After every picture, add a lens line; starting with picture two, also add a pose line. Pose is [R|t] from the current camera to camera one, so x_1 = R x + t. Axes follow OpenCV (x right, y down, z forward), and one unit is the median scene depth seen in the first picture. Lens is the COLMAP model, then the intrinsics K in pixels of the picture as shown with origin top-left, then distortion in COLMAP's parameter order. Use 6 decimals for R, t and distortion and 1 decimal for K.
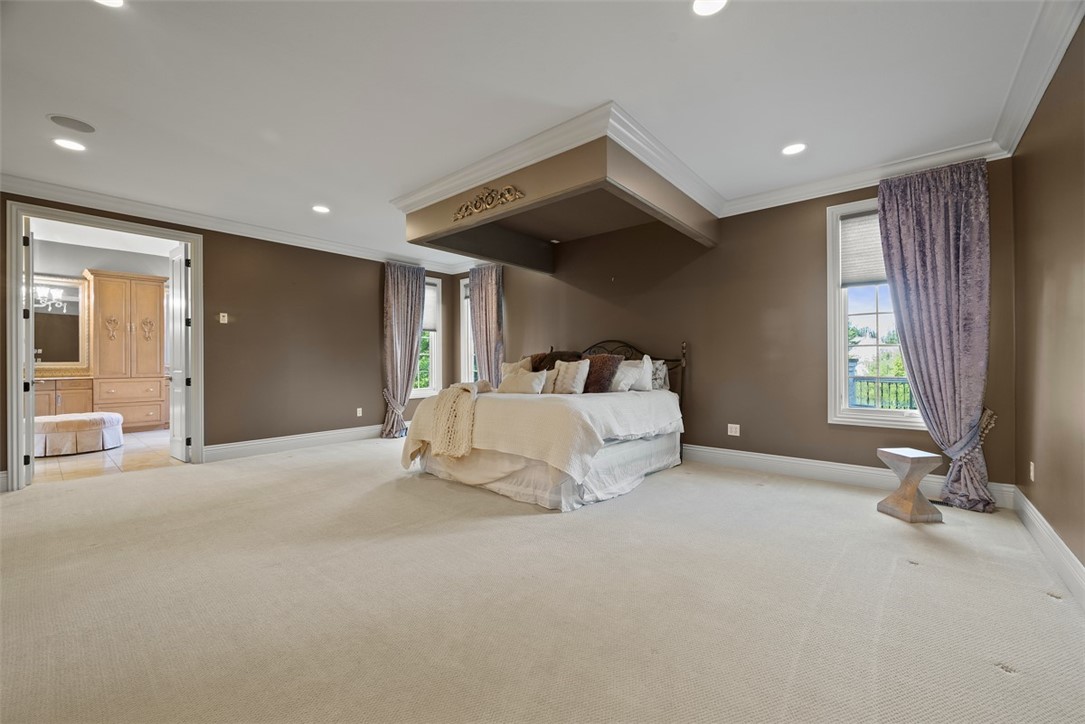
lens RADIAL K [[427.5, 0, 543.1], [0, 427.5, 360.4], [0, 0, 1]] dist [0.000505, -0.000573]
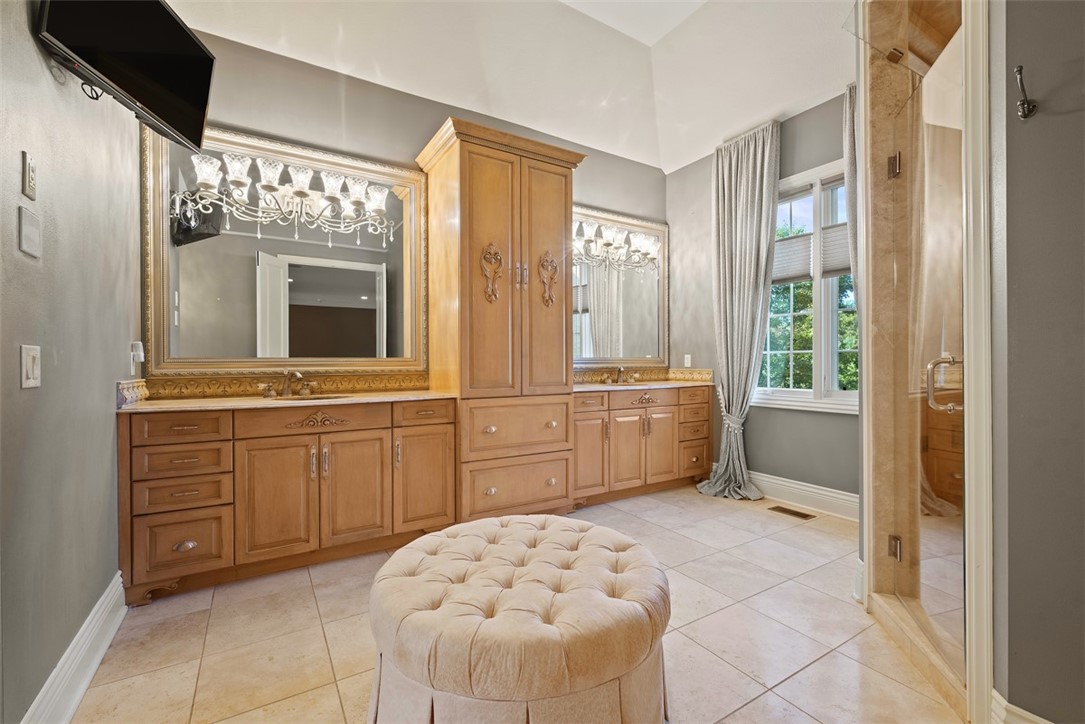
lens RADIAL K [[460.2, 0, 549.7], [0, 460.2, 363.4], [0, 0, 1]] dist [-0.017556, -0.000408]
pose [[0.958369, 0.000794, -0.285531, -0.814364], [0.002070, 0.999951, 0.009727, 0.005525], [0.285525, -0.009913, 0.958320, 0.586242]]
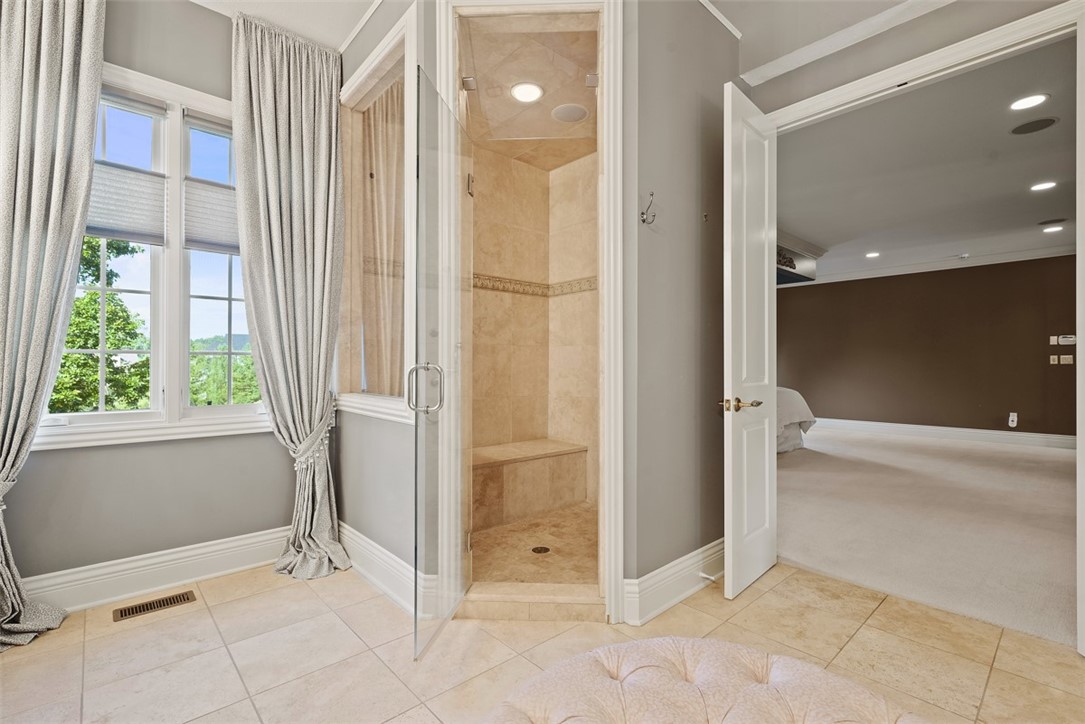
lens RADIAL K [[487.8, 0, 542.6], [0, 487.8, 361.0], [0, 0, 1]] dist [0.014107, 0.000055]
pose [[0.124100, 0.011460, 0.992203, -1.111715], [-0.010045, 0.999897, -0.010292, 0.005378], [-0.992219, -0.008689, 0.124203, 0.954088]]
